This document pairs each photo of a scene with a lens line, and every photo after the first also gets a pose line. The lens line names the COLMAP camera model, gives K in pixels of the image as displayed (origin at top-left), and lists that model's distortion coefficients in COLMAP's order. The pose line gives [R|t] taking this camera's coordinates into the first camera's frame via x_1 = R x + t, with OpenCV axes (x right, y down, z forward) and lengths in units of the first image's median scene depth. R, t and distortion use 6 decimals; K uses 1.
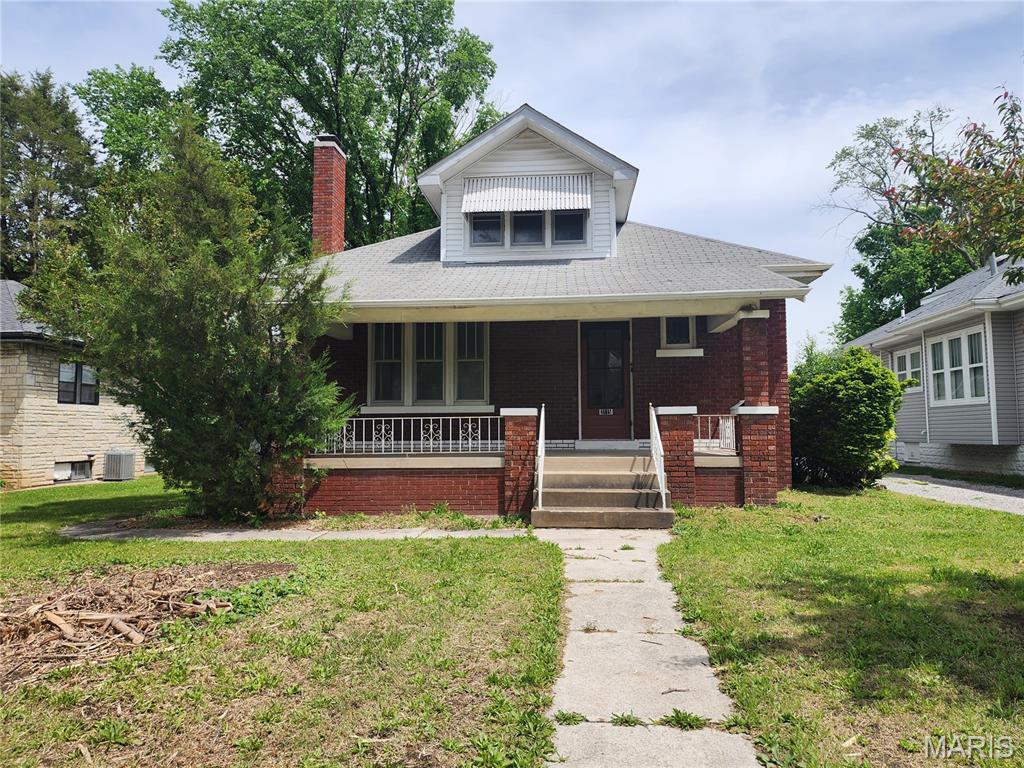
lens RADIAL K [[688.5, 0, 524.8], [0, 688.5, 384.8], [0, 0, 1]] dist [0.095998, -0.090295]
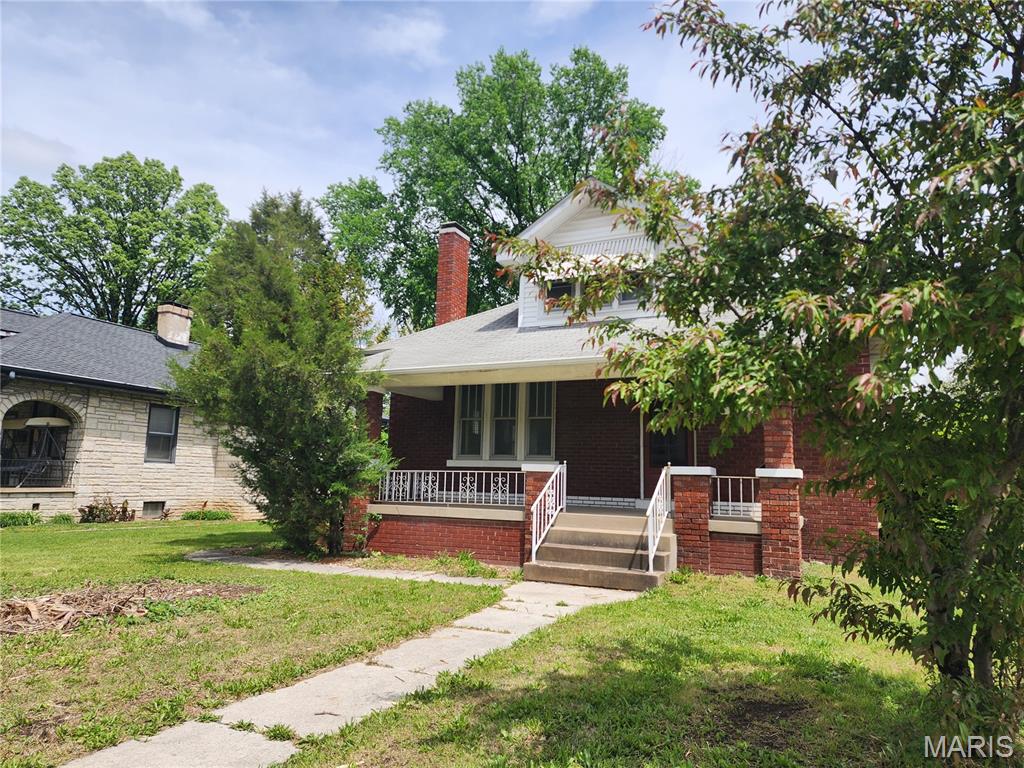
lens RADIAL K [[686.5, 0, 512.0], [0, 686.5, 384.0], [0, 0, 1]] dist [0.090628, -0.000057]
pose [[0.933630, -0.020174, -0.357670, 0.265599], [-0.008715, 0.996839, -0.078973, -0.004068], [0.358133, 0.076849, 0.930503, -0.000819]]
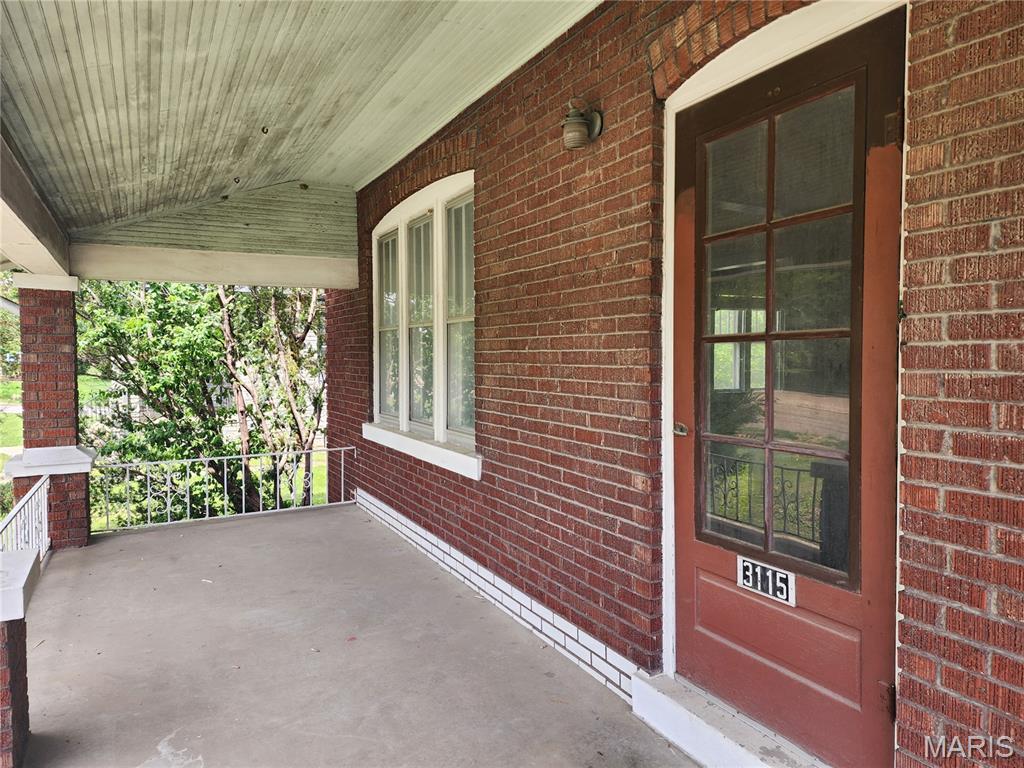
lens RADIAL K [[688.5, 0, 524.8], [0, 688.5, 384.8], [0, 0, 1]] dist [0.095998, -0.090295]
pose [[0.549472, 0.037659, -0.834663, 0.236181], [0.061388, 0.994464, 0.085282, -0.031379], [0.833254, -0.098099, 0.544118, 0.856874]]
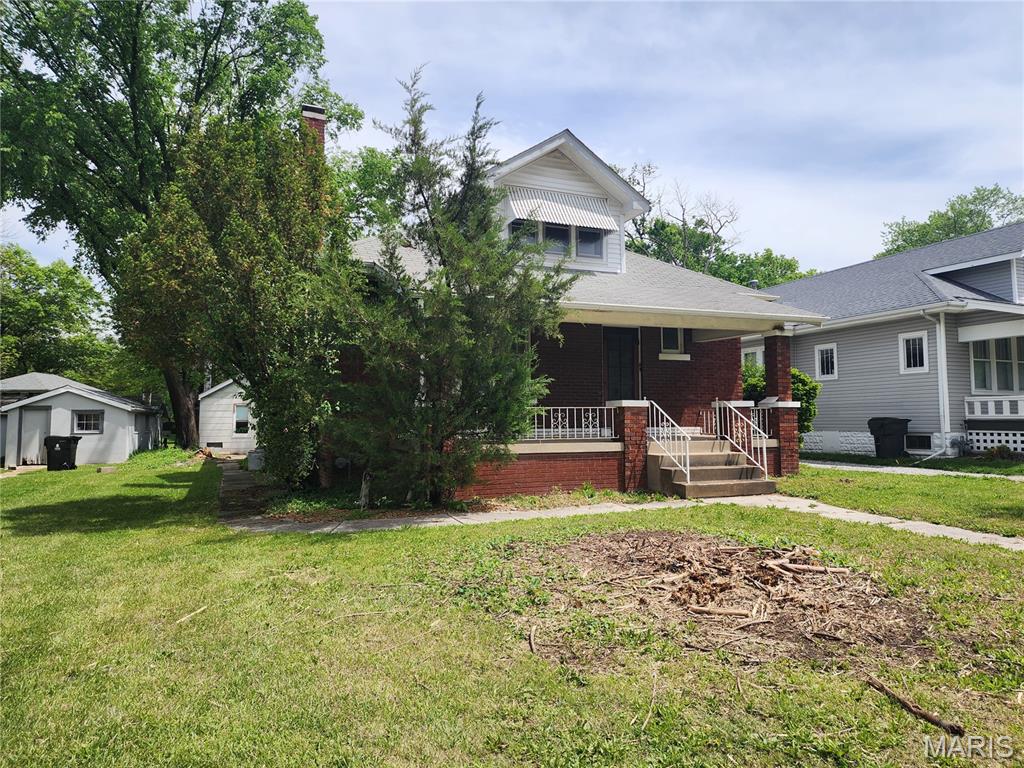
lens RADIAL K [[686.5, 0, 512.0], [0, 686.5, 384.0], [0, 0, 1]] dist [0.090628, -0.000057]
pose [[0.887923, 0.025365, 0.459293, -0.589909], [-0.029093, 0.999576, 0.001040, 0.008714], [-0.459072, -0.014285, 0.888284, 0.041878]]
